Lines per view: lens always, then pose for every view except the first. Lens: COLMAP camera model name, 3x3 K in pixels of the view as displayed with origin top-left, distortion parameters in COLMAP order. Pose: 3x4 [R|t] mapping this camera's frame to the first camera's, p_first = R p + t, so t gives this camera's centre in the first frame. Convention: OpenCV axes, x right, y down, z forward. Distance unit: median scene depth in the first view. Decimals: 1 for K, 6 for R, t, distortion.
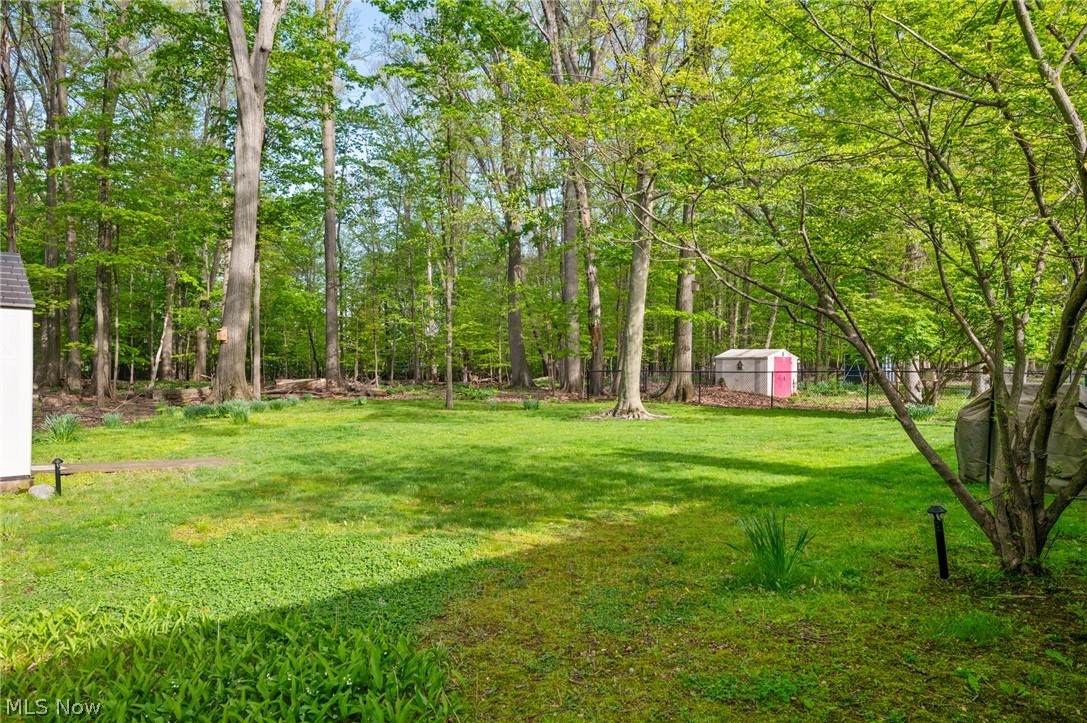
lens RADIAL K [[674.8, 0, 540.1], [0, 674.8, 355.0], [0, 0, 1]] dist [0.002910, 0.000186]
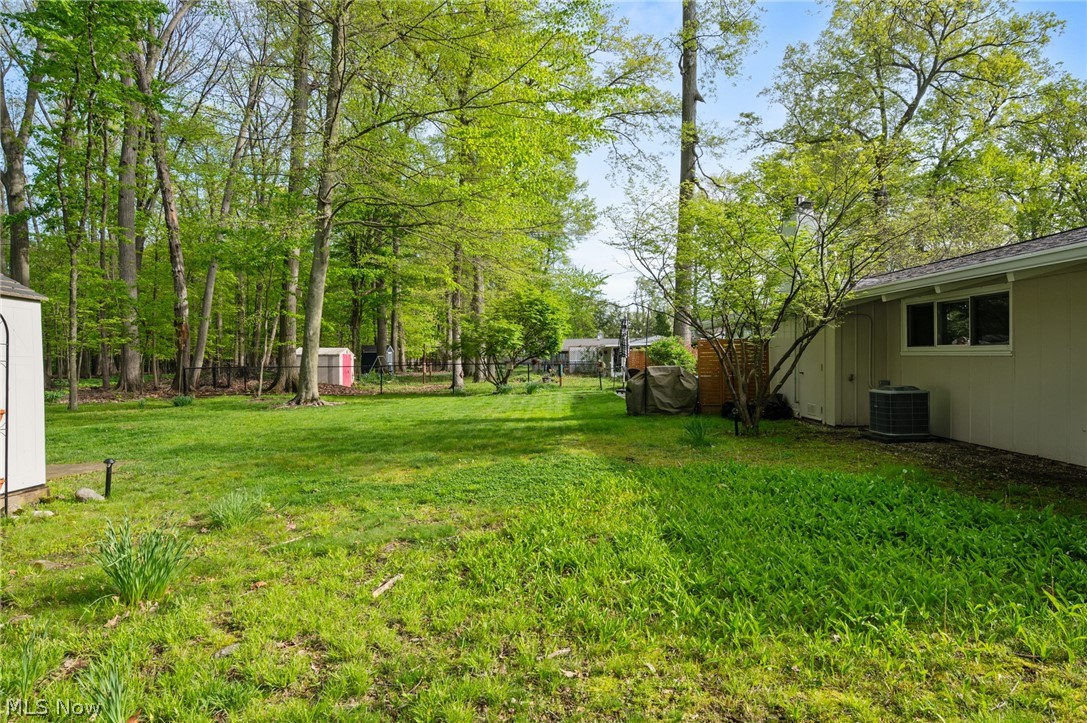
lens RADIAL K [[598.9, 0, 541.9], [0, 598.9, 360.7], [0, 0, 1]] dist [-0.001110, 0.000526]
pose [[0.681053, -0.009230, 0.732176, -0.239360], [-0.000521, 0.999914, 0.013090, 0.000274], [-0.732234, -0.009296, 0.680990, -0.011001]]
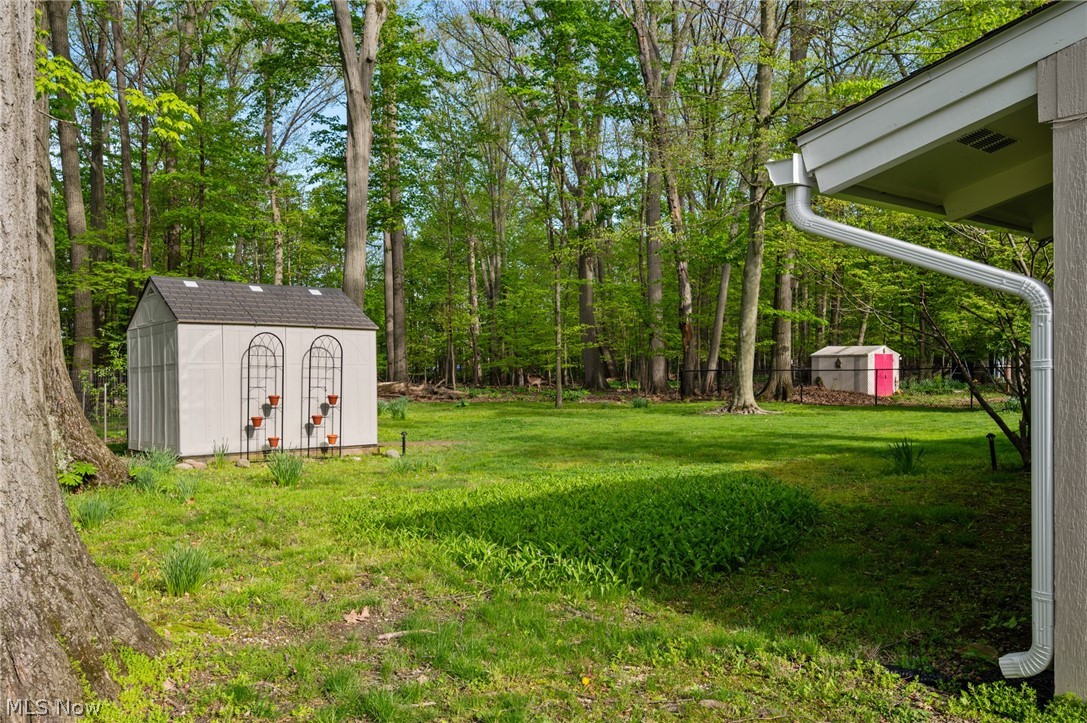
lens RADIAL K [[816.1, 0, 545.8], [0, 816.1, 367.7], [0, 0, 1]] dist [0.009710, 0.001495]
pose [[0.999228, -0.010590, -0.037823, -0.086807], [0.011249, 0.999788, 0.017247, -0.003534], [0.037632, -0.017659, 0.999136, -0.201023]]
